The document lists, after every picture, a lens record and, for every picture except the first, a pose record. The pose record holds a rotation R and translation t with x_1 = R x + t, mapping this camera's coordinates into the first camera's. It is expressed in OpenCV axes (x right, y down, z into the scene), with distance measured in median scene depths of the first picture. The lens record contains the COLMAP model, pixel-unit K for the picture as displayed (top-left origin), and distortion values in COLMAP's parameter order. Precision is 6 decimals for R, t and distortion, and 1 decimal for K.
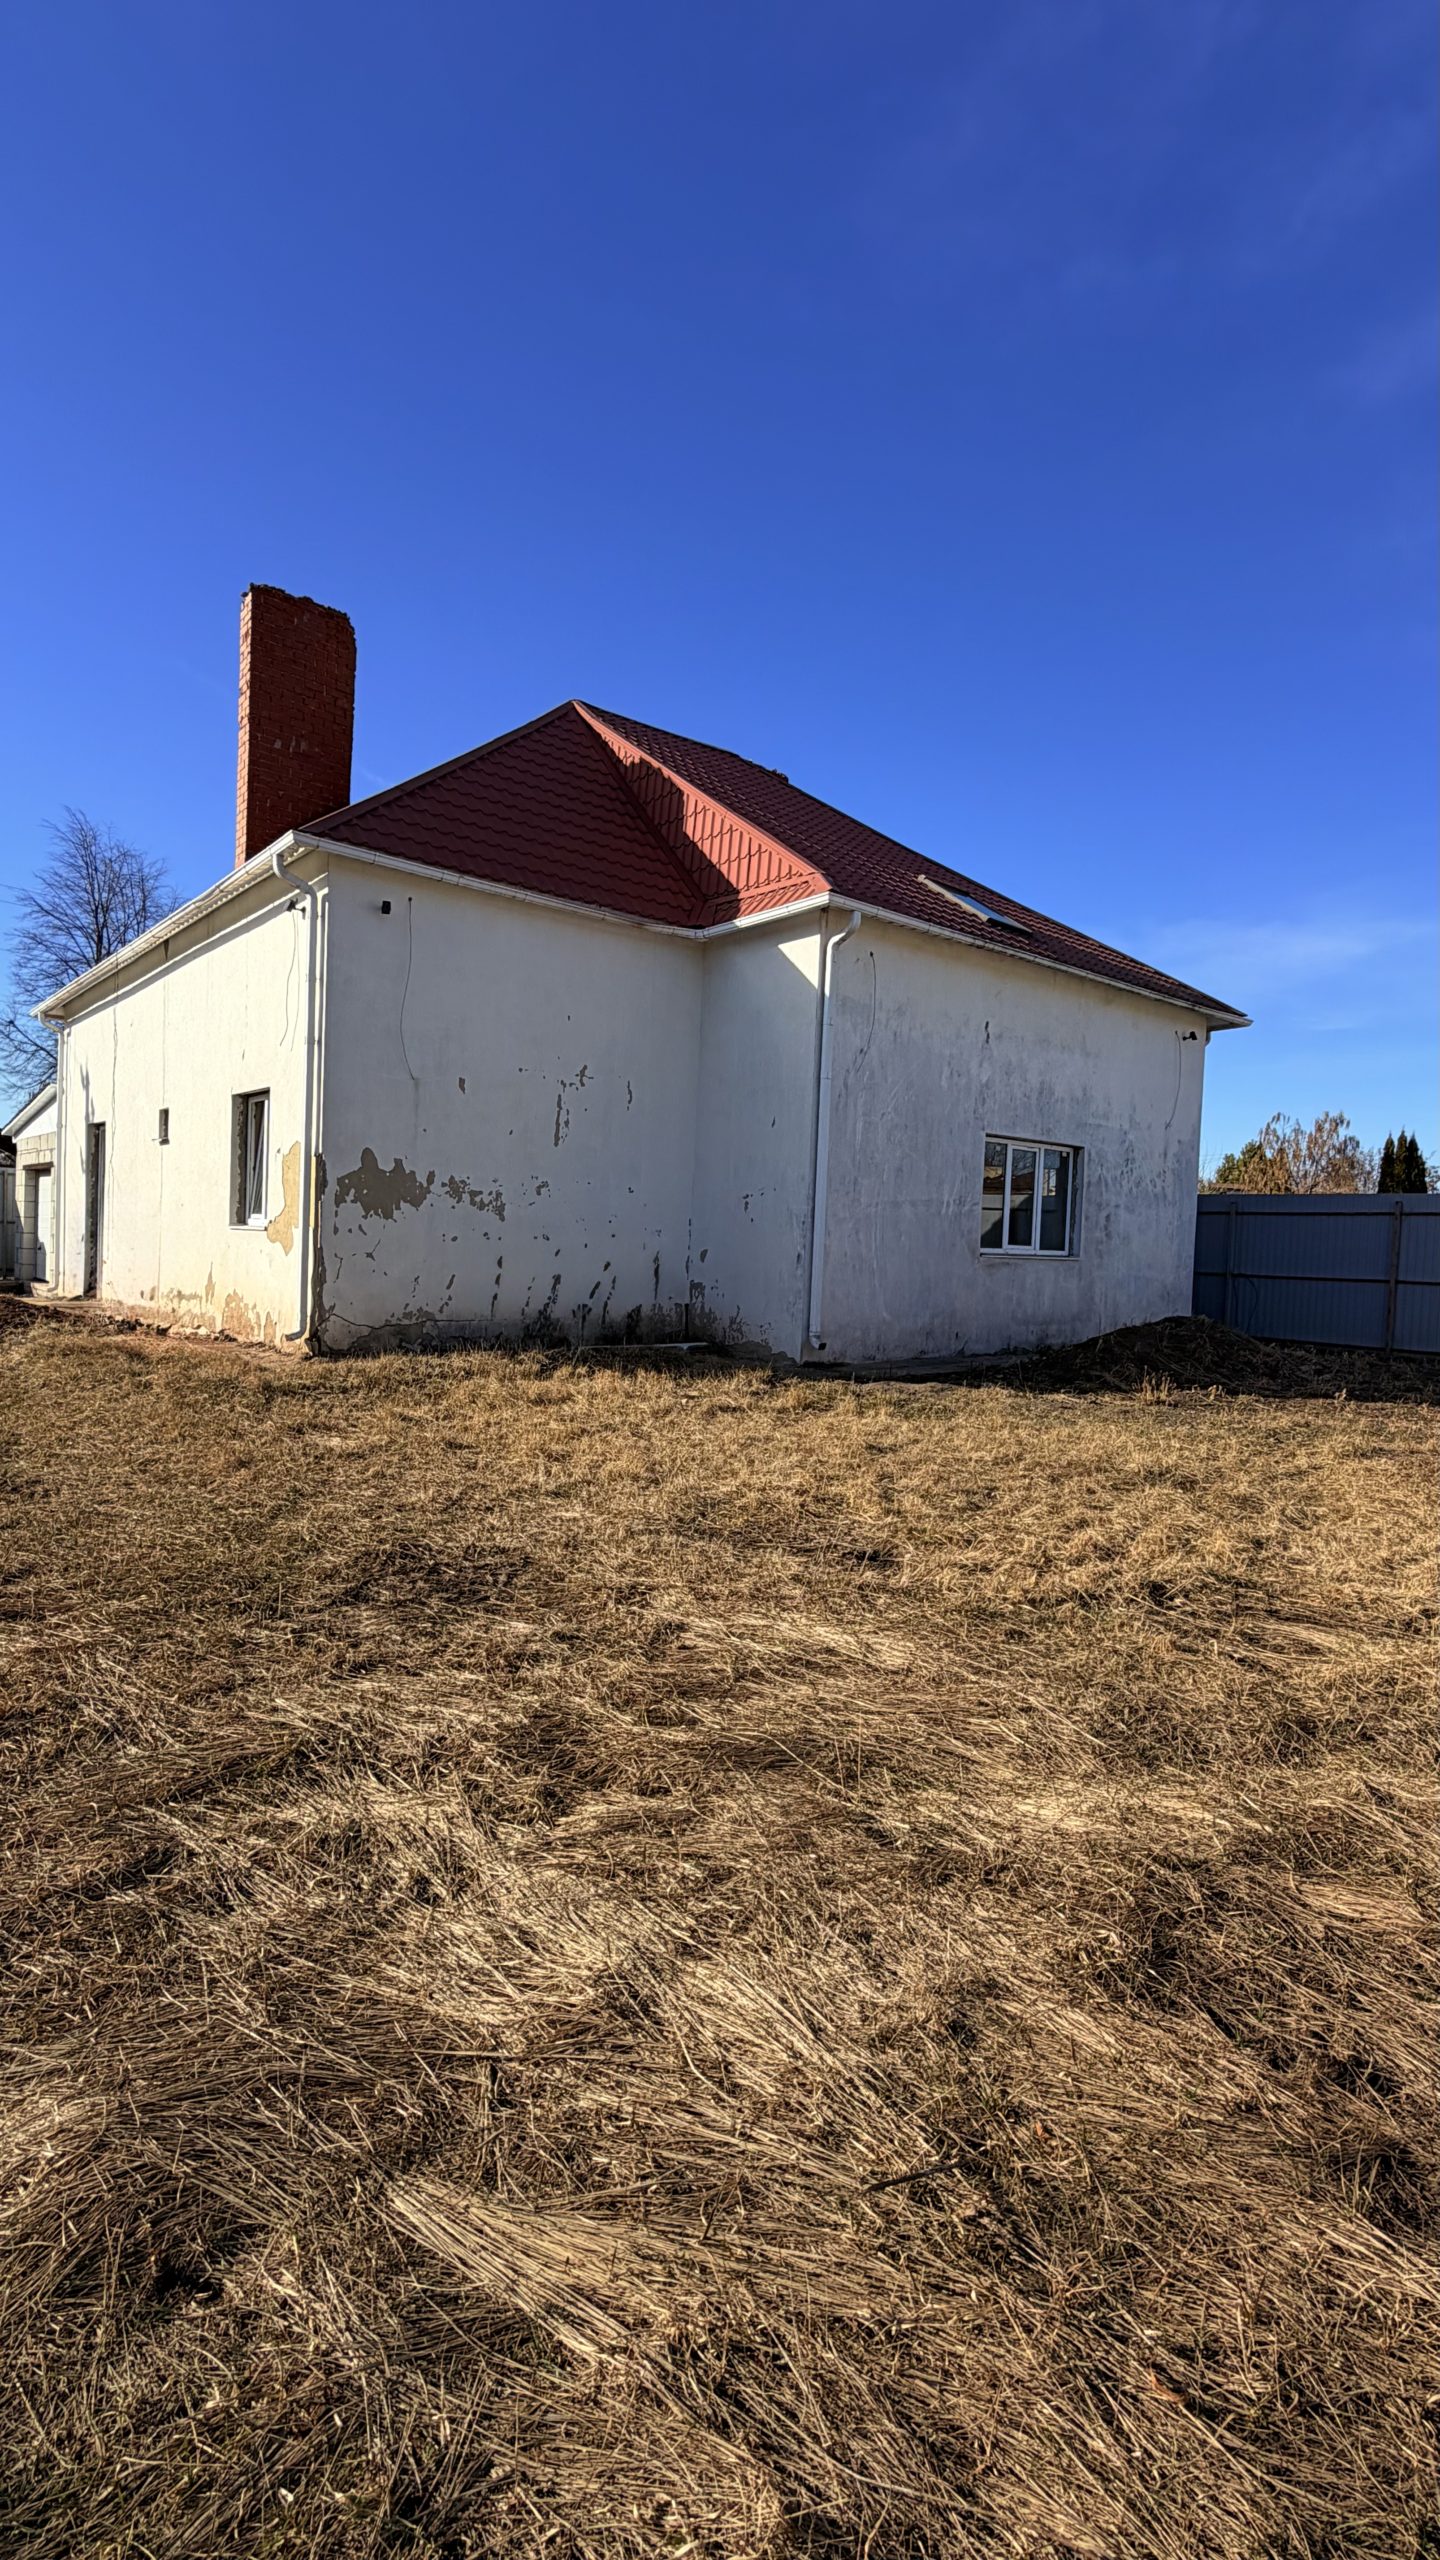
lens RADIAL K [[1204.4, 0, 715.3], [0, 1204.4, 1280.9], [0, 0, 1]] dist [-0.000569, -0.000112]
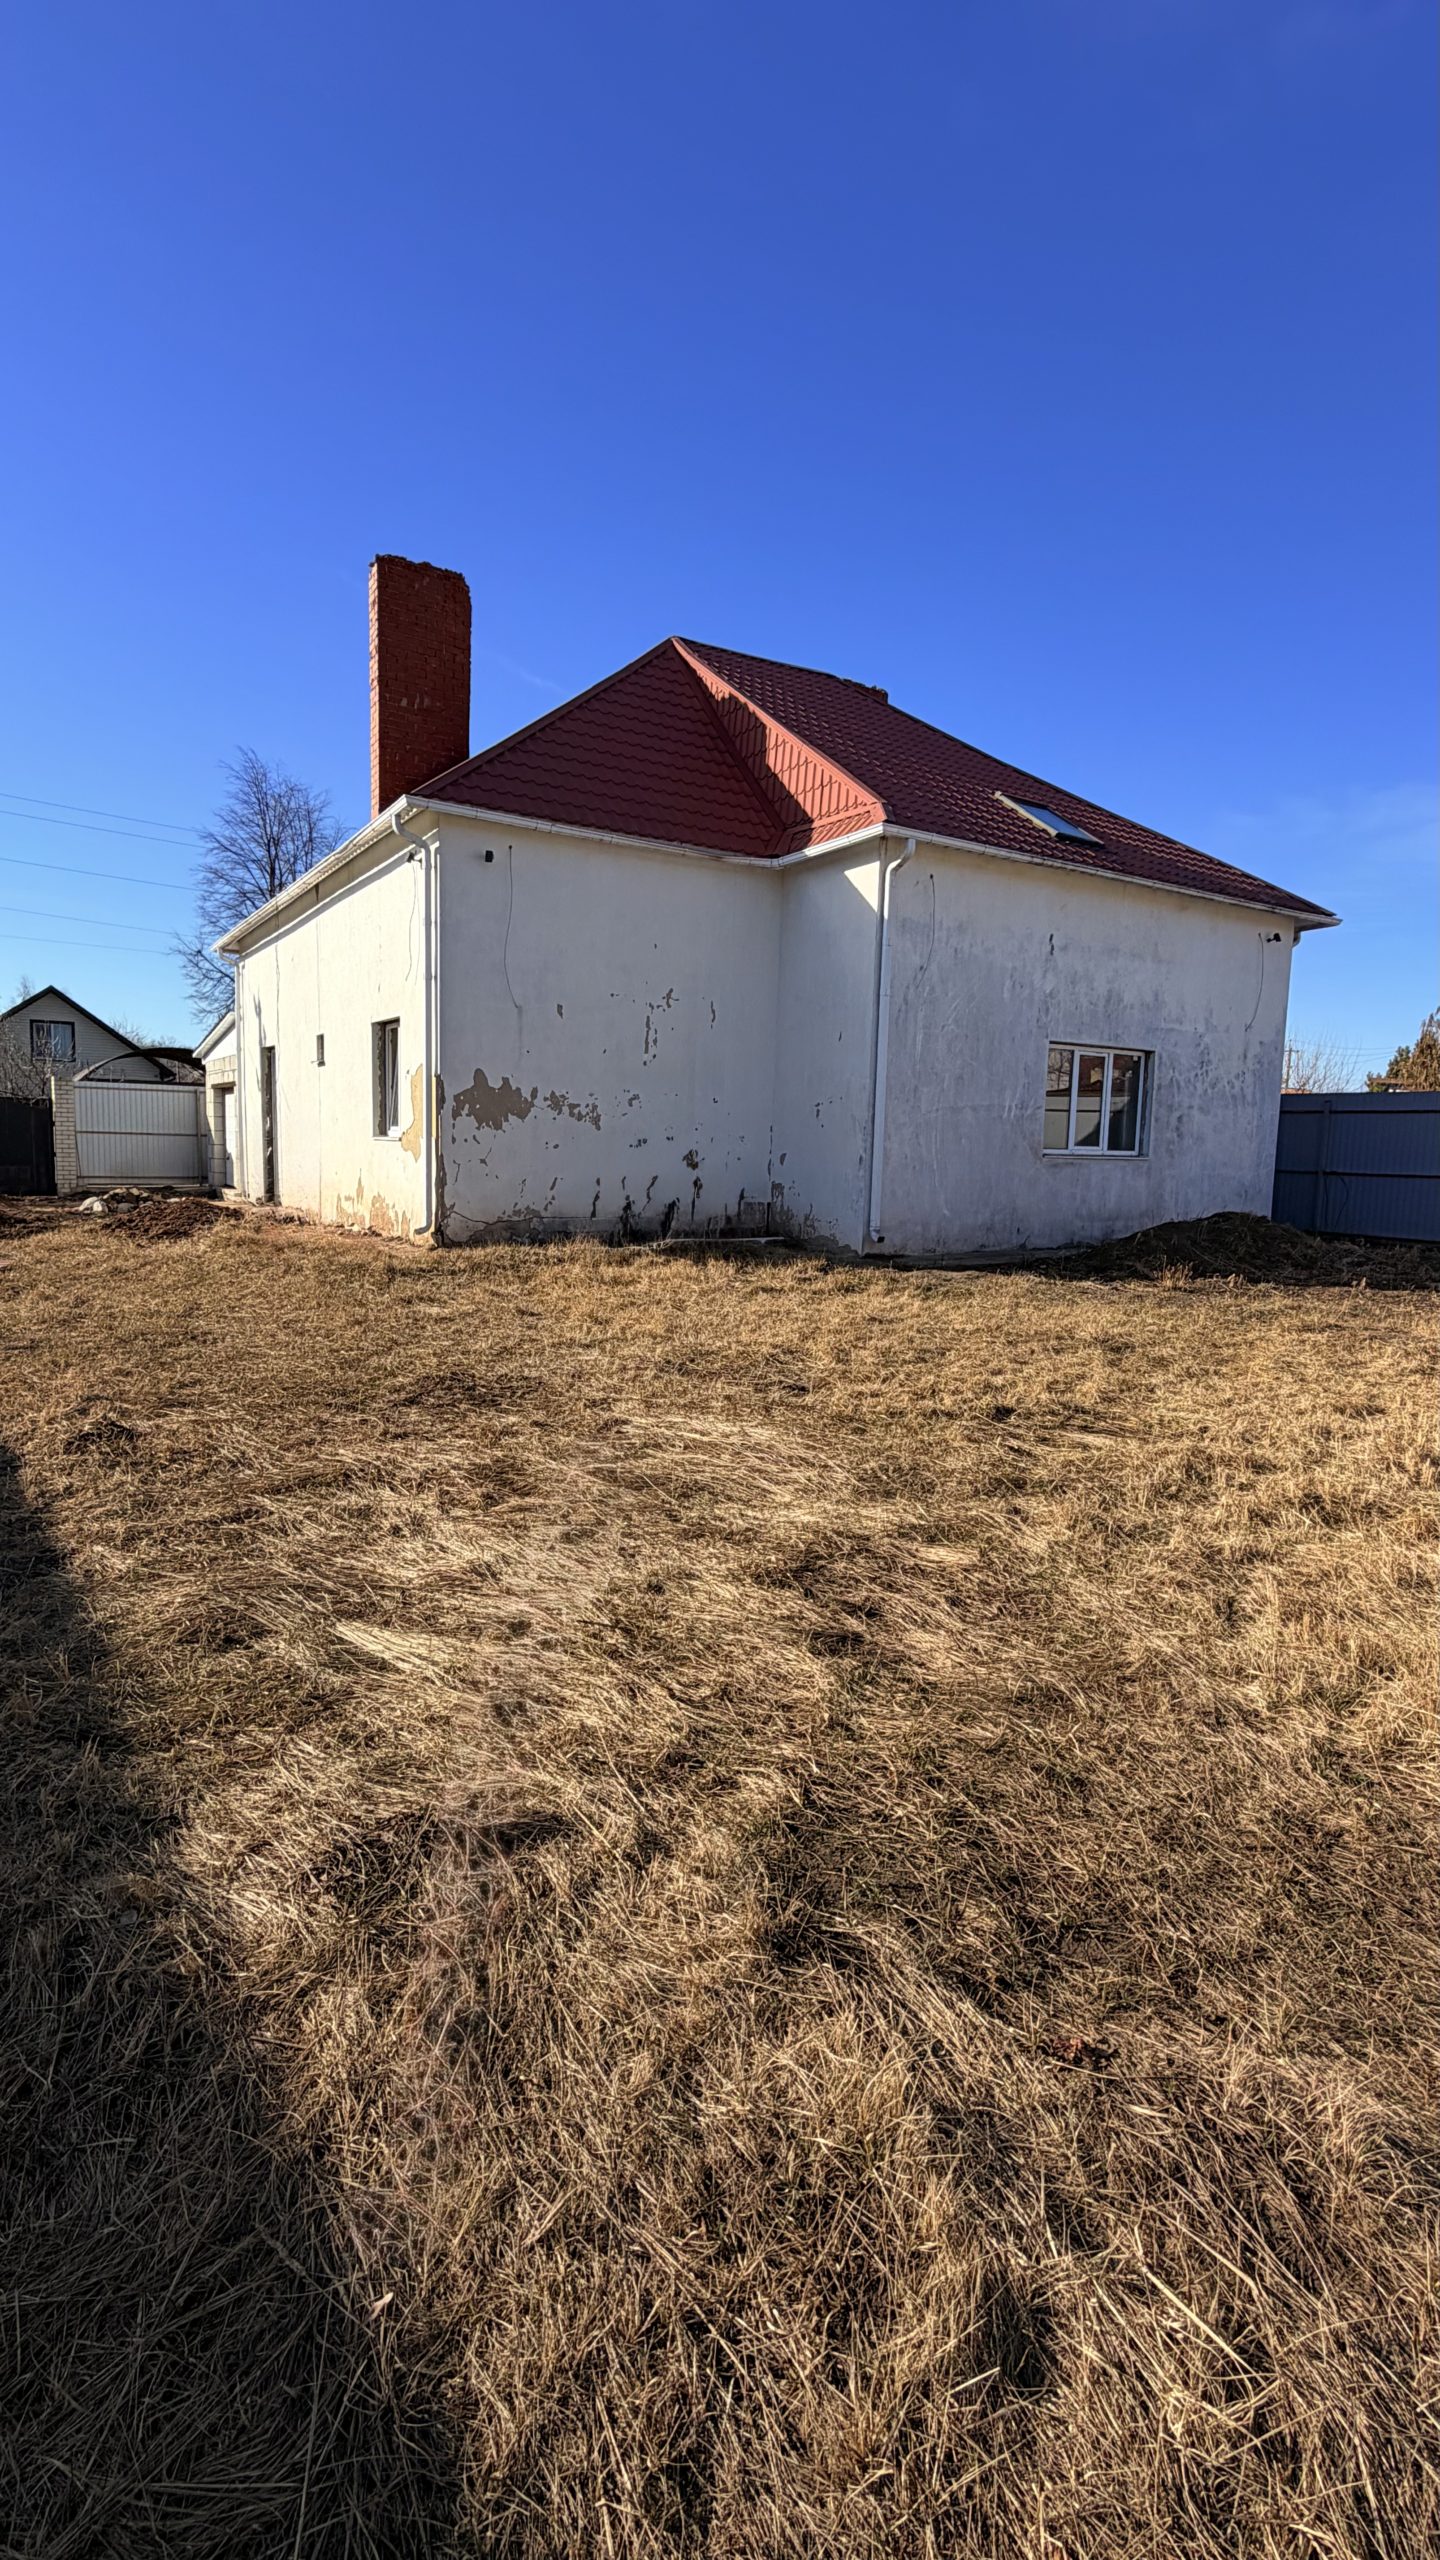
lens RADIAL K [[1204.4, 0, 724.0], [0, 1204.4, 1281.8], [0, 0, 1]] dist [-0.000569, -0.000112]
pose [[0.991411, 0.003665, -0.130734, 0.093866], [0.006775, 0.996826, 0.079325, 0.004076], [0.130610, -0.079530, 0.988239, -0.128010]]
